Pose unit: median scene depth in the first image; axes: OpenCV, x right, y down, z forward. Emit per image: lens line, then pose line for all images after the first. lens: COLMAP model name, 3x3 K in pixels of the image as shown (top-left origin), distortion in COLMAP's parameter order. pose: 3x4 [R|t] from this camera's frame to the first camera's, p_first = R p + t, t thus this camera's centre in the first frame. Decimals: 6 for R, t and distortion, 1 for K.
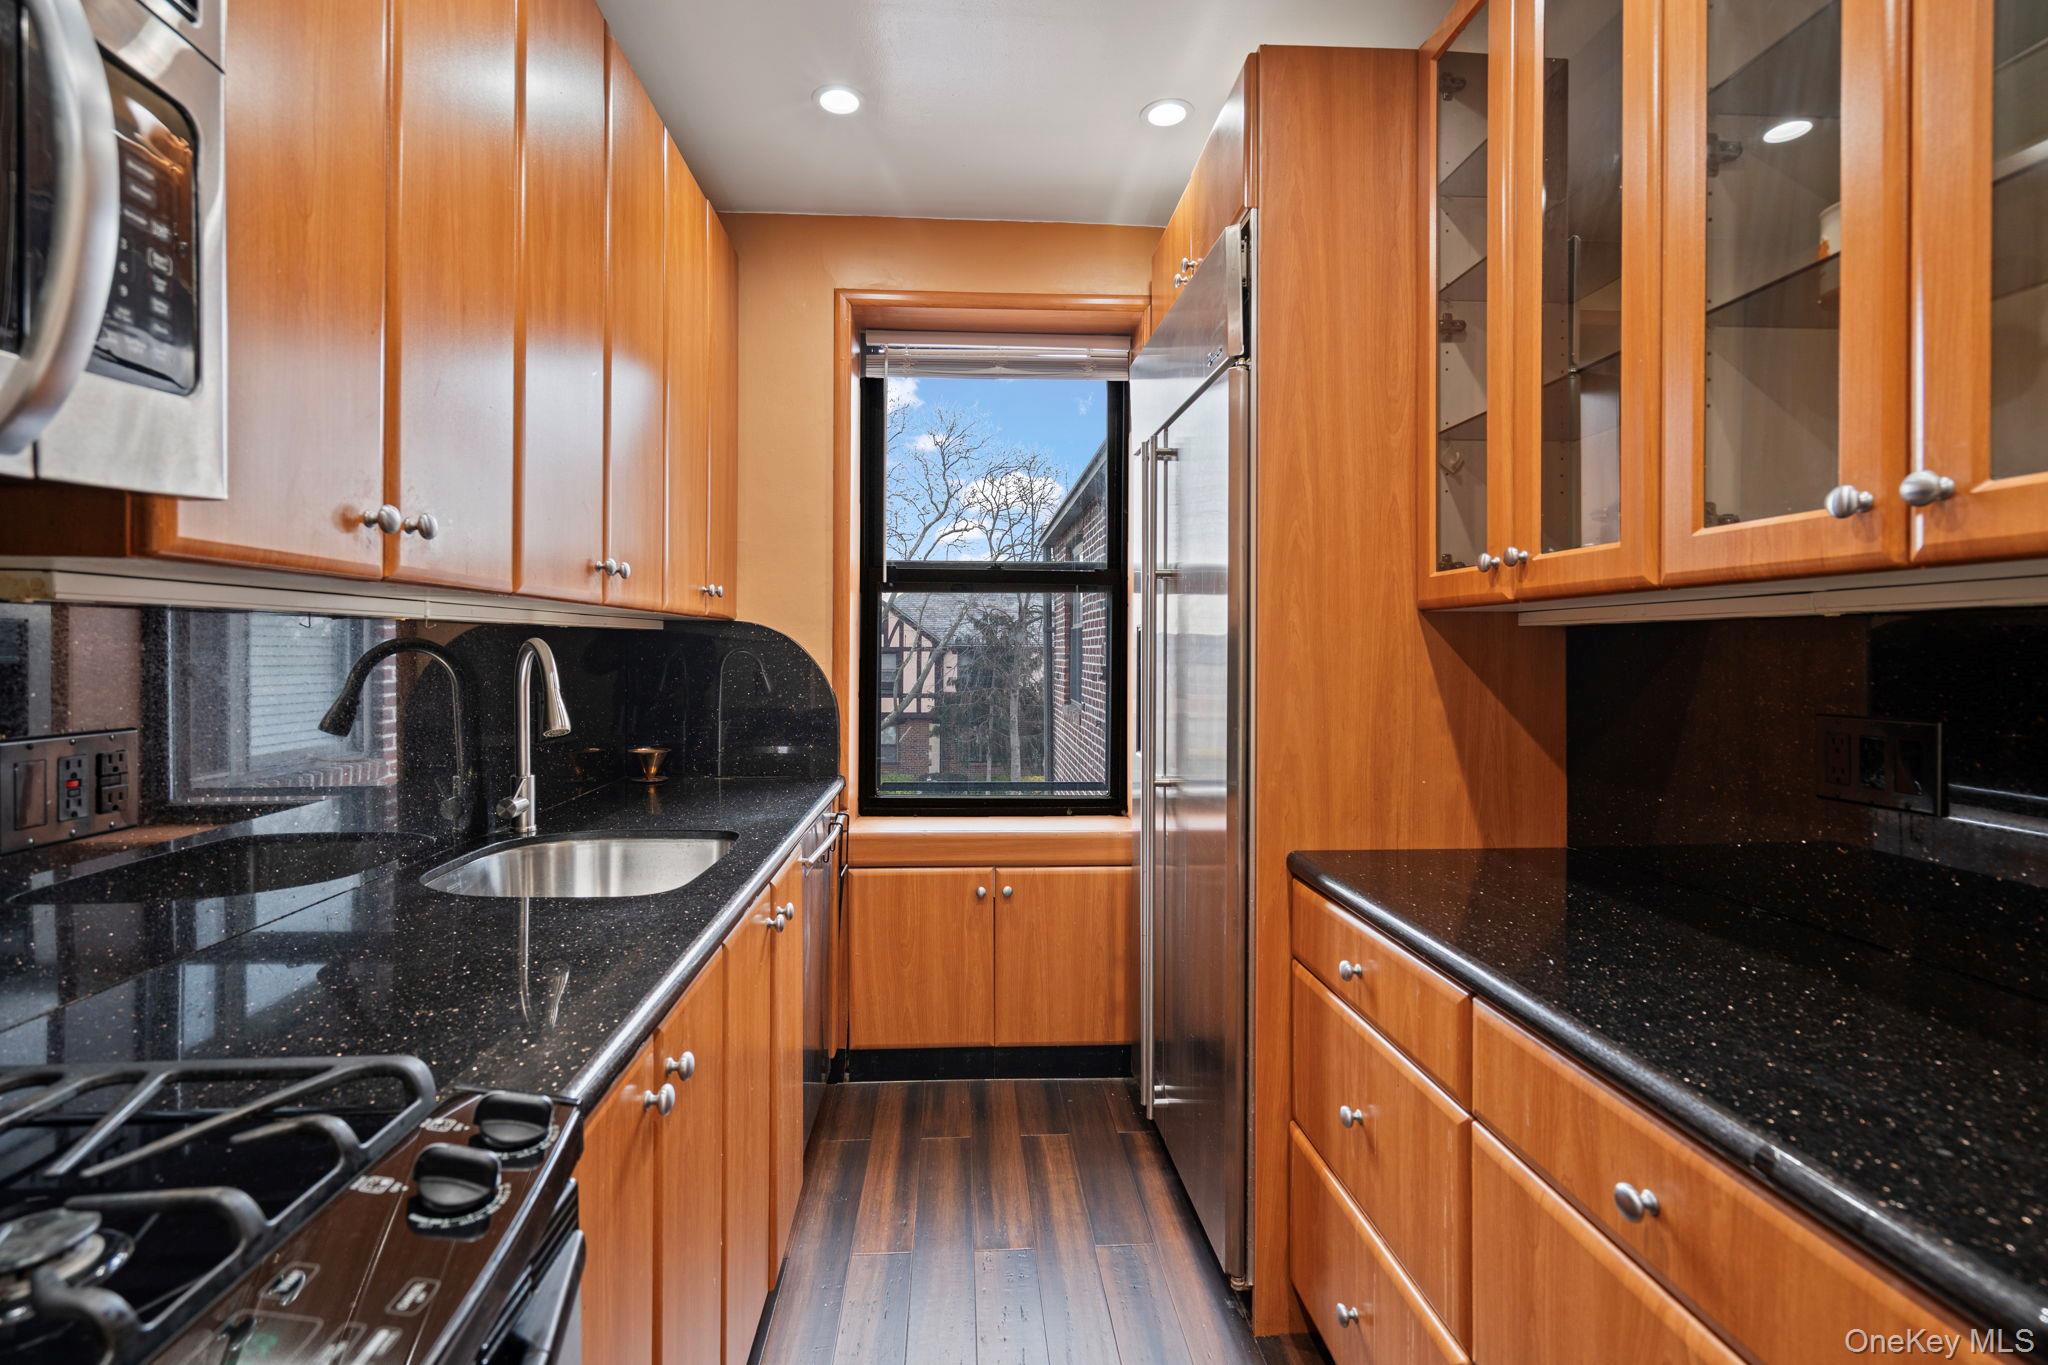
lens RADIAL K [[928.5, 0, 1017.9], [0, 928.5, 658.2], [0, 0, 1]] dist [-0.008964, 0.004874]
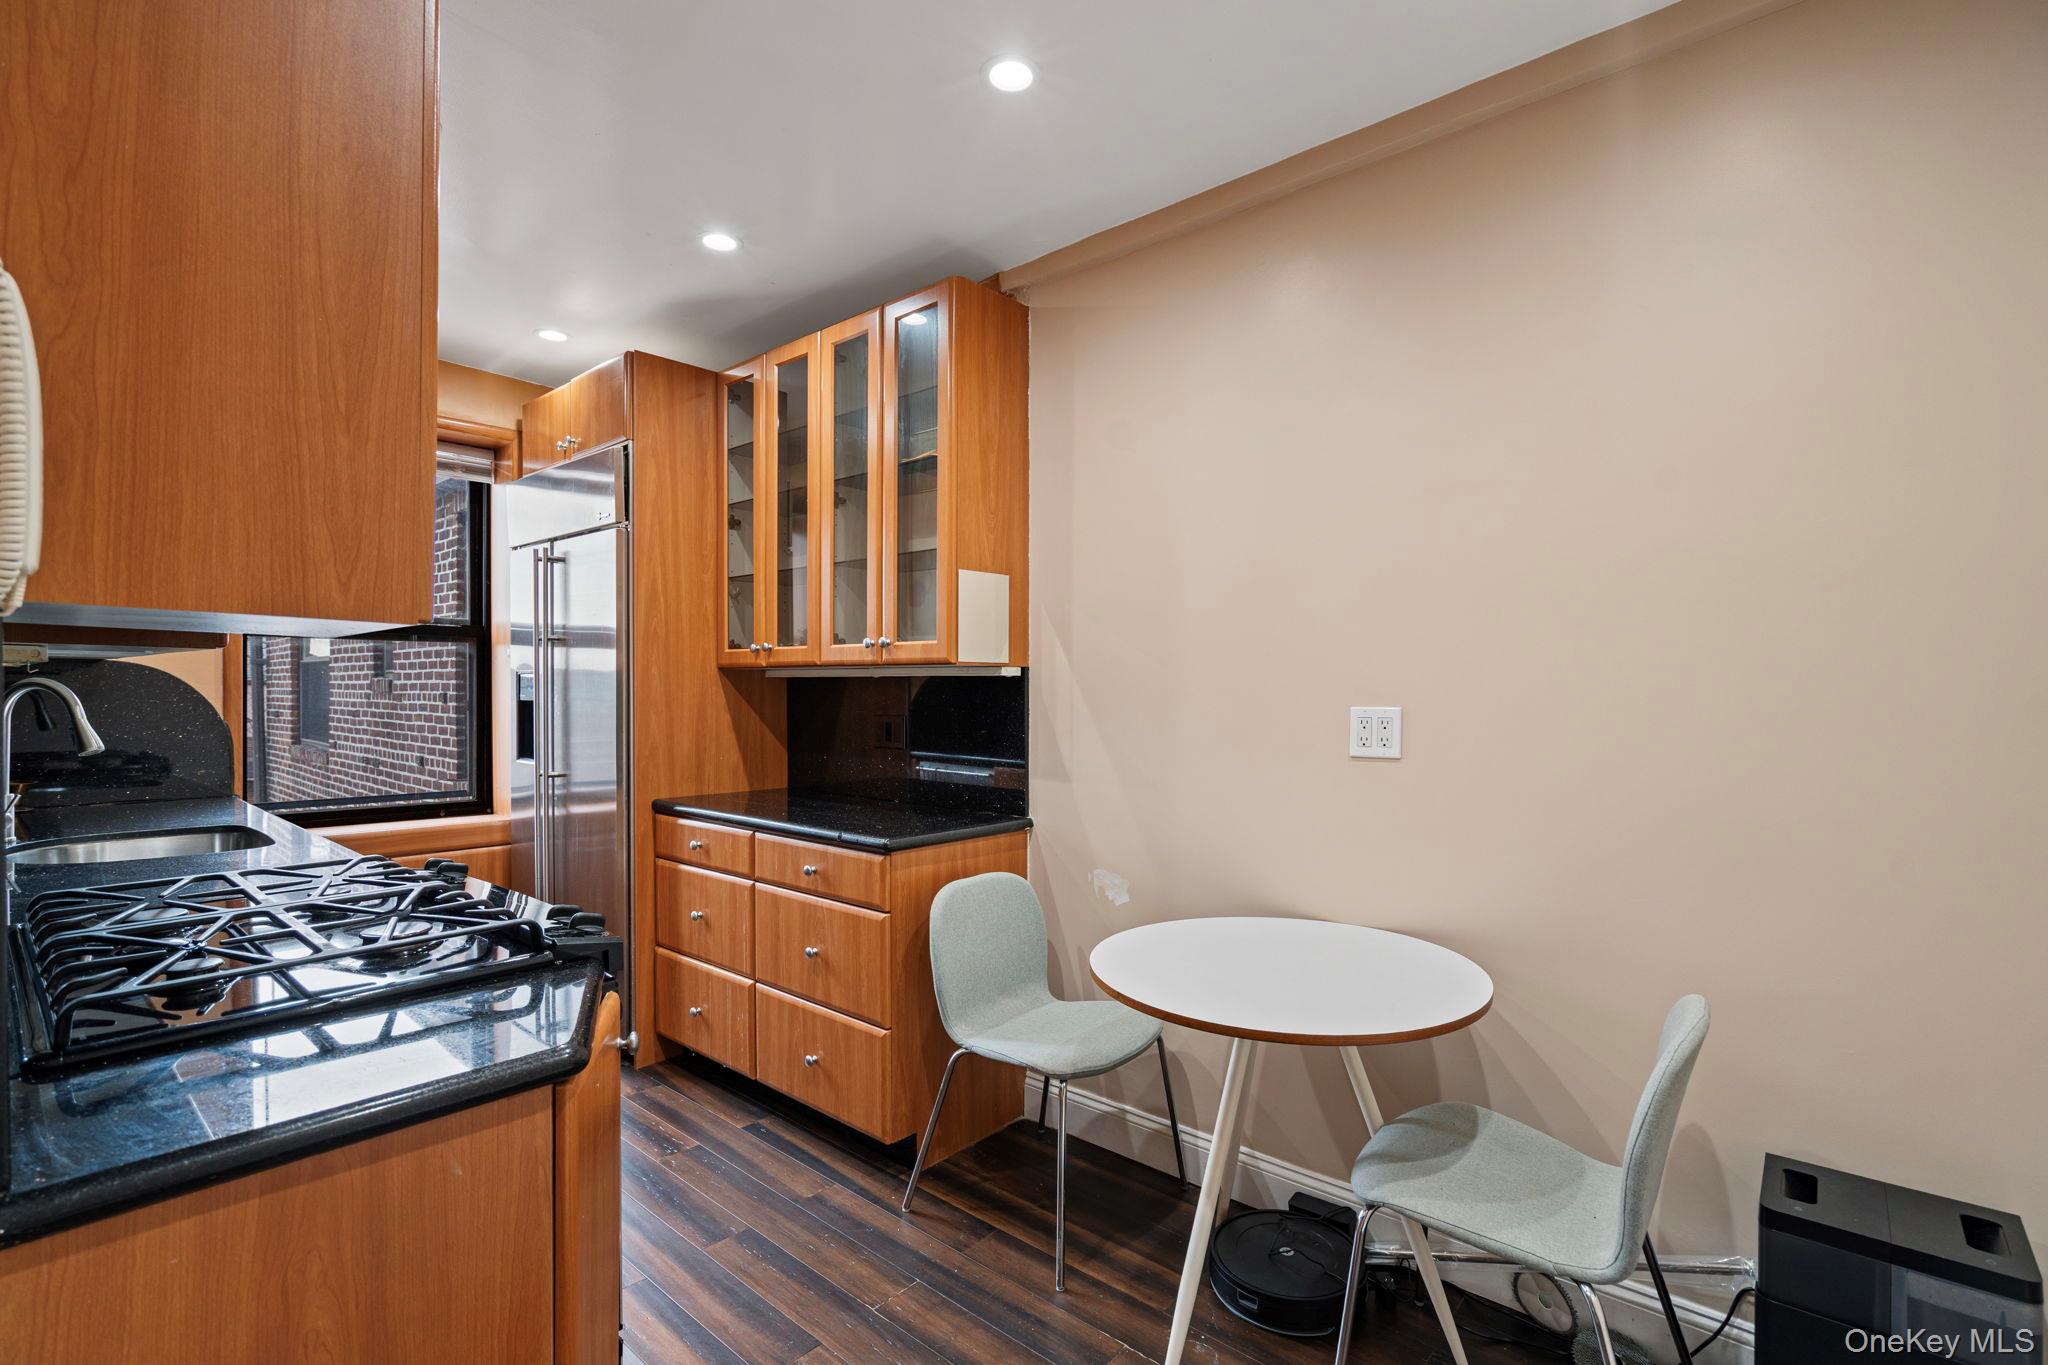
lens RADIAL K [[940.3, 0, 1021.1], [0, 940.3, 697.5], [0, 0, 1]] dist [-0.003523, 0.000284]
pose [[0.708885, -0.005130, 0.705306, -0.454160], [0.002313, 0.999985, 0.004948, 0.000192], [-0.705321, -0.001876, 0.708886, -0.750143]]
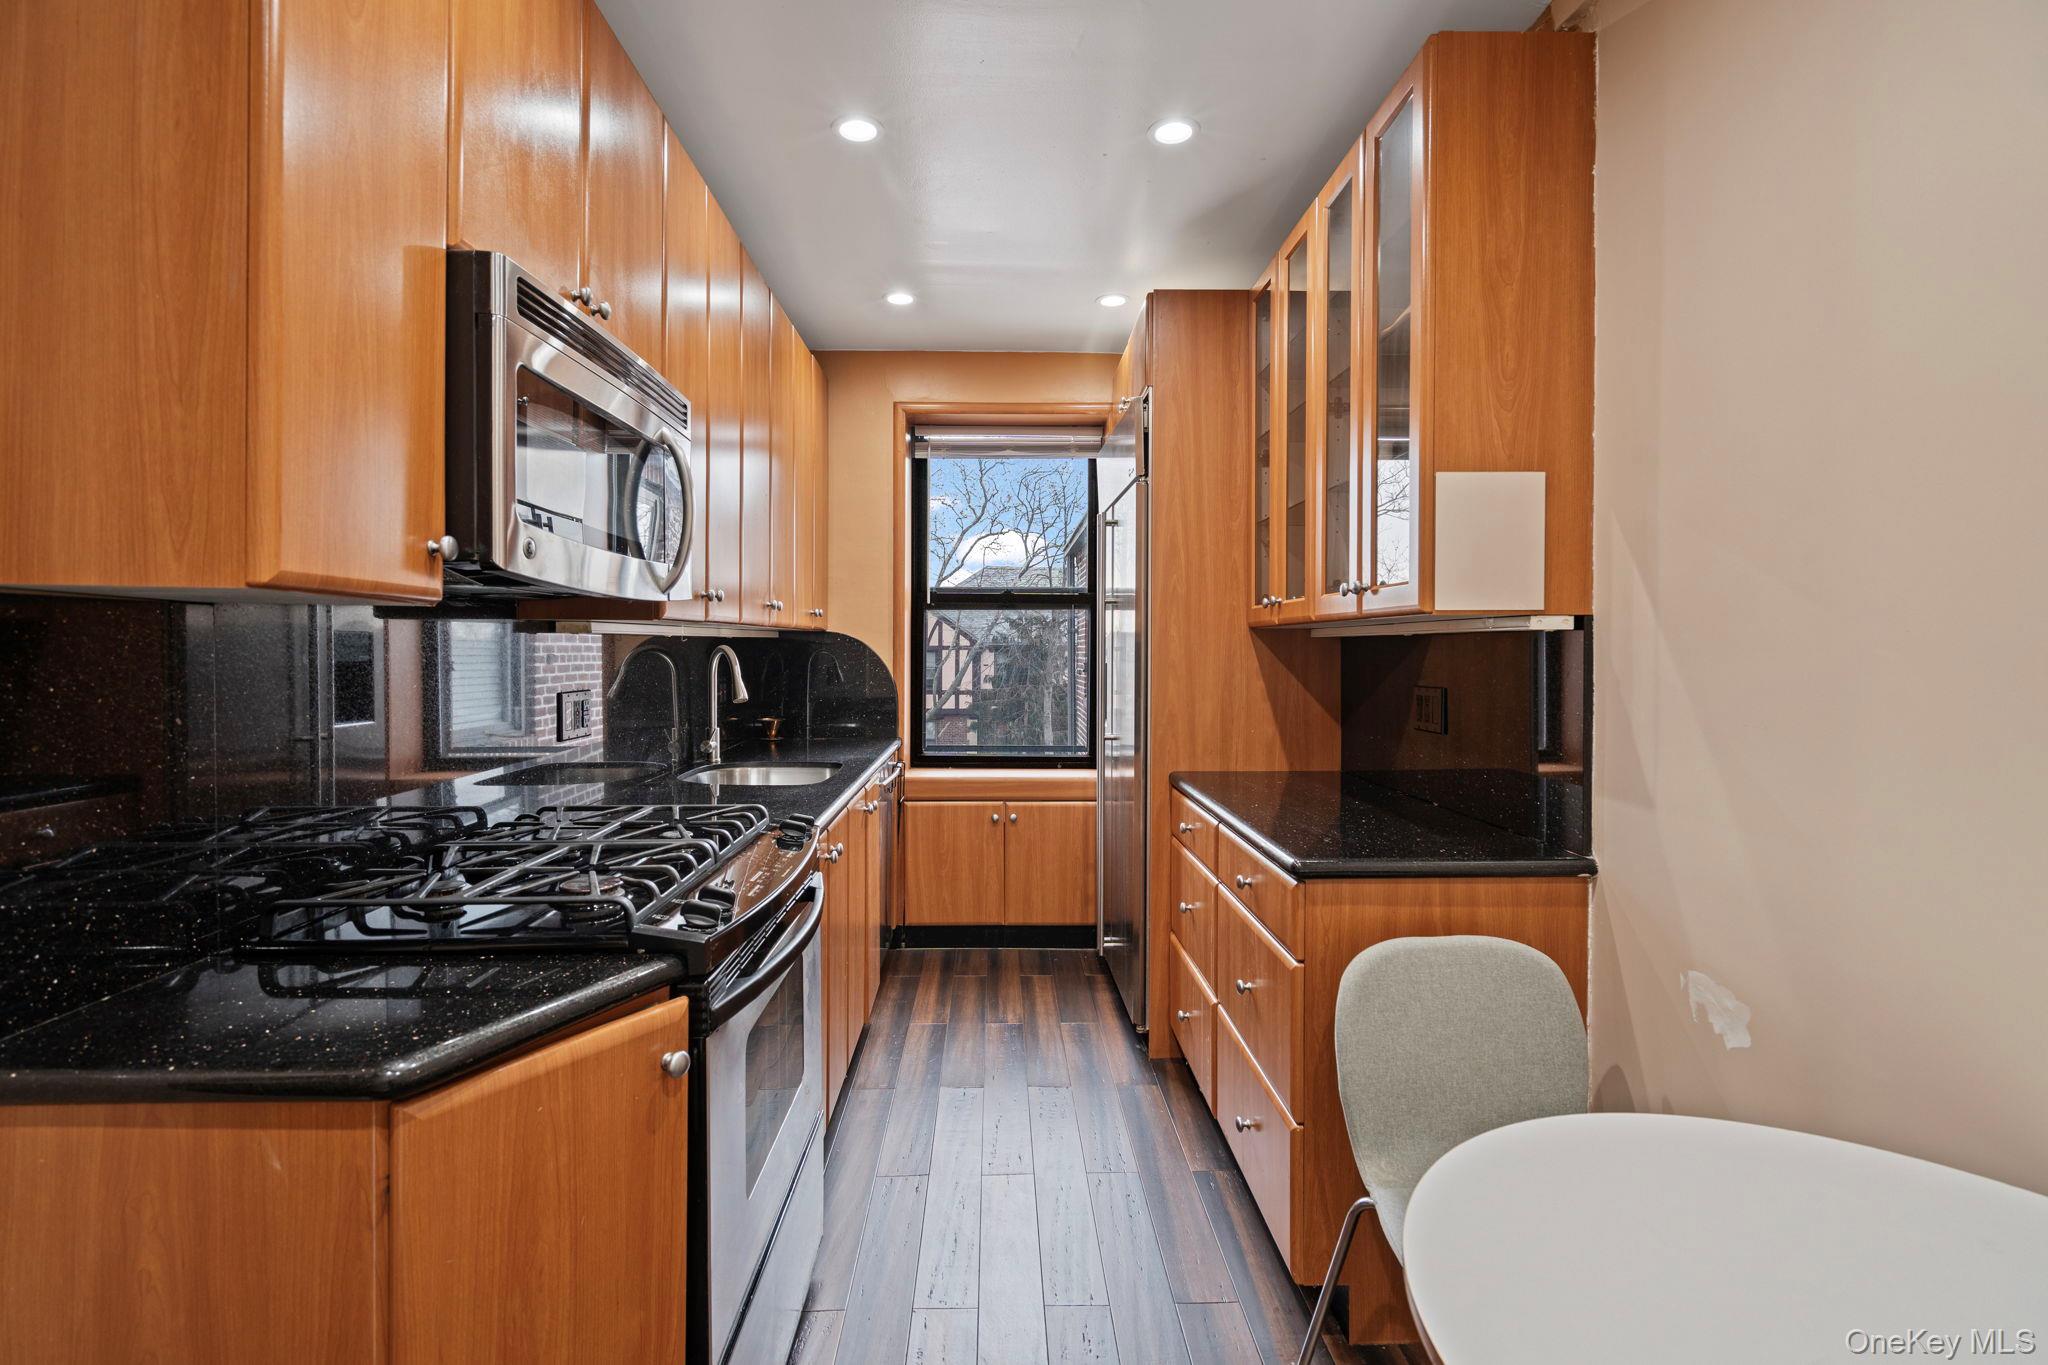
lens RADIAL K [[928.5, 0, 1017.9], [0, 928.5, 658.2], [0, 0, 1]] dist [-0.008964, 0.004874]
pose [[0.999144, -0.001046, -0.041358, 0.079307], [0.001121, 0.999998, 0.001777, -0.000603], [0.041356, -0.001822, 0.999143, -0.633048]]
